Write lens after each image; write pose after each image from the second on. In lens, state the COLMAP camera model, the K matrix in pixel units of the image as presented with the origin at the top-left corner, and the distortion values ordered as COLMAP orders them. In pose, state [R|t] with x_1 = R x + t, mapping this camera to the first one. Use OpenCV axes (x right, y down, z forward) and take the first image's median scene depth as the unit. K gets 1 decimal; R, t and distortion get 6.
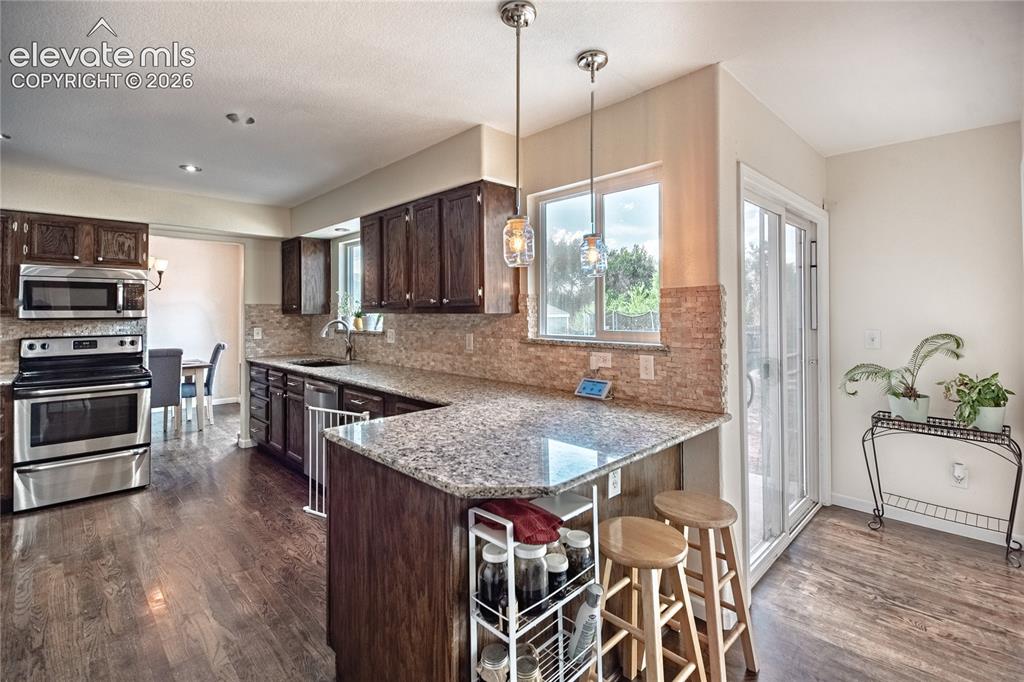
lens RADIAL K [[470.6, 0, 537.4], [0, 470.6, 309.2], [0, 0, 1]] dist [-0.002180, -0.007875]
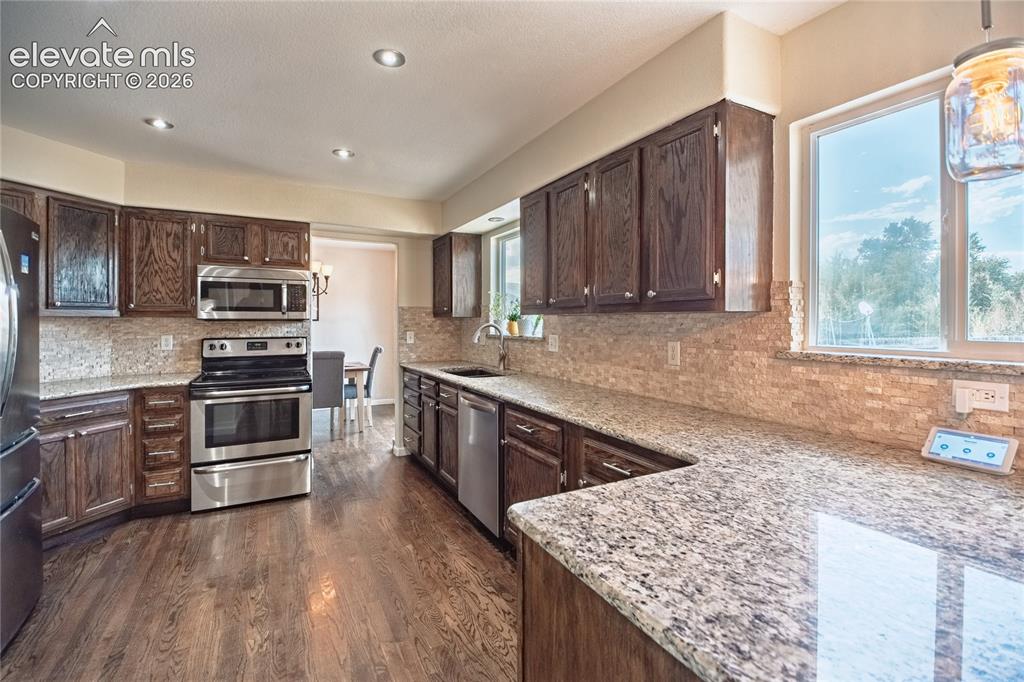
lens RADIAL K [[455.6, 0, 517.2], [0, 455.6, 331.1], [0, 0, 1]] dist [0.001744, -0.000495]
pose [[0.953550, 0.011274, -0.301023, -0.147411], [-0.002481, 0.999559, 0.029577, 0.014244], [0.301224, -0.027456, 0.953158, 0.246373]]
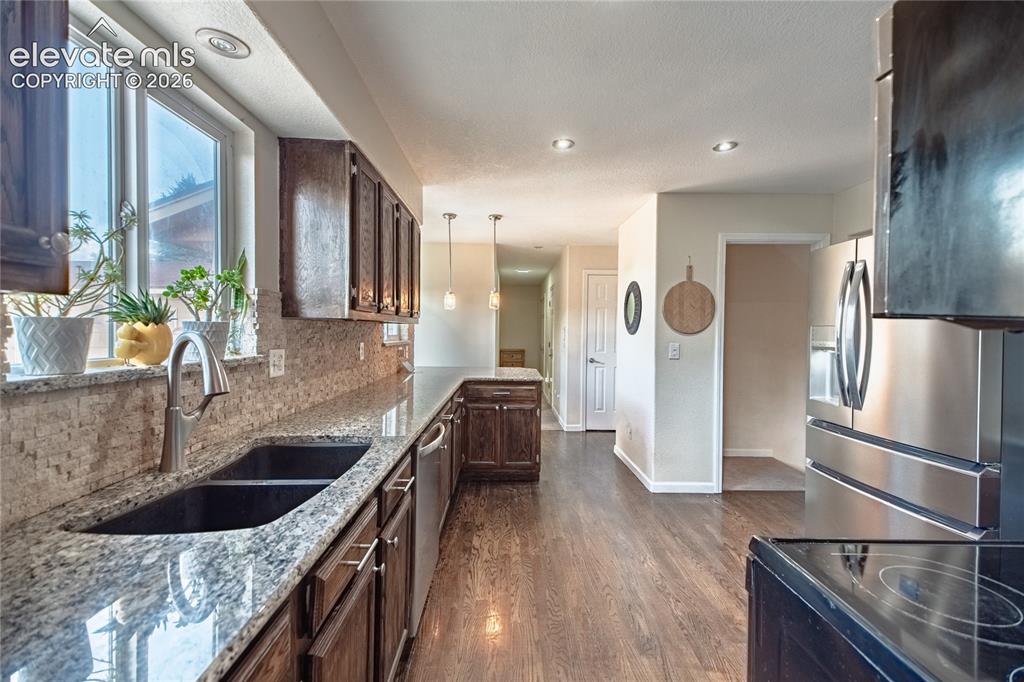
lens RADIAL K [[455.6, 0, 512.9], [0, 455.6, 336.2], [0, 0, 1]] dist [0.001744, -0.000495]
pose [[-0.709619, -0.013224, 0.704462, -0.935579], [-0.011941, 0.999906, 0.006742, 0.025224], [-0.704485, -0.003627, -0.709710, 1.309842]]
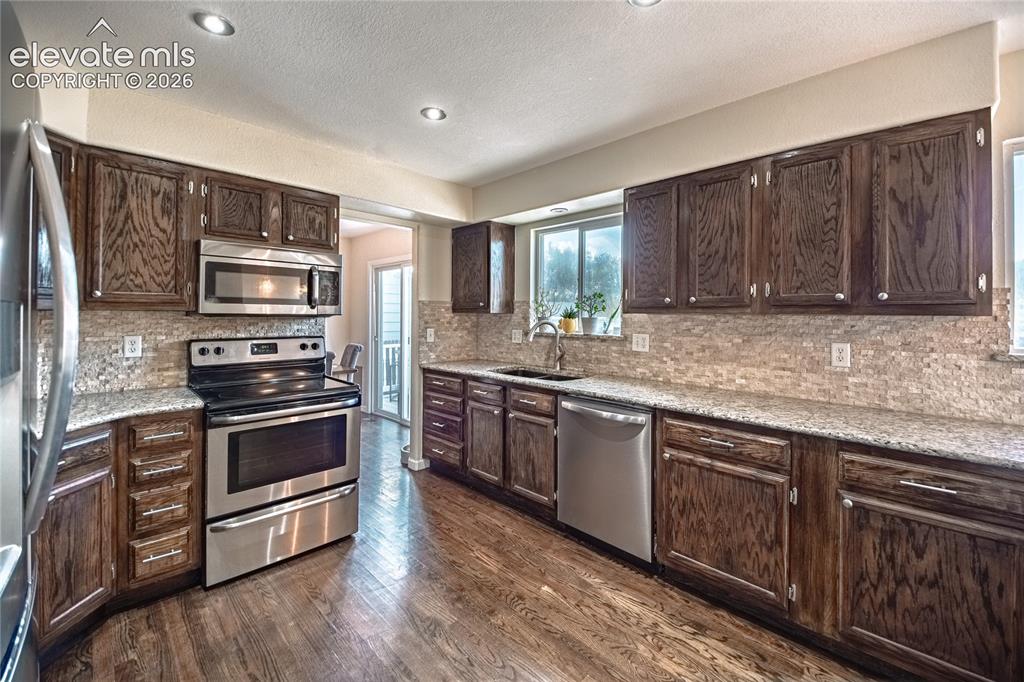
lens RADIAL K [[419.1, 0, 523.2], [0, 419.1, 319.3], [0, 0, 1]] dist [-0.001731, -0.001037]
pose [[0.999865, 0.014000, -0.008613, -0.564717], [-0.013848, 0.999752, 0.017463, 0.009321], [0.008855, -0.017341, 0.999810, 0.324463]]
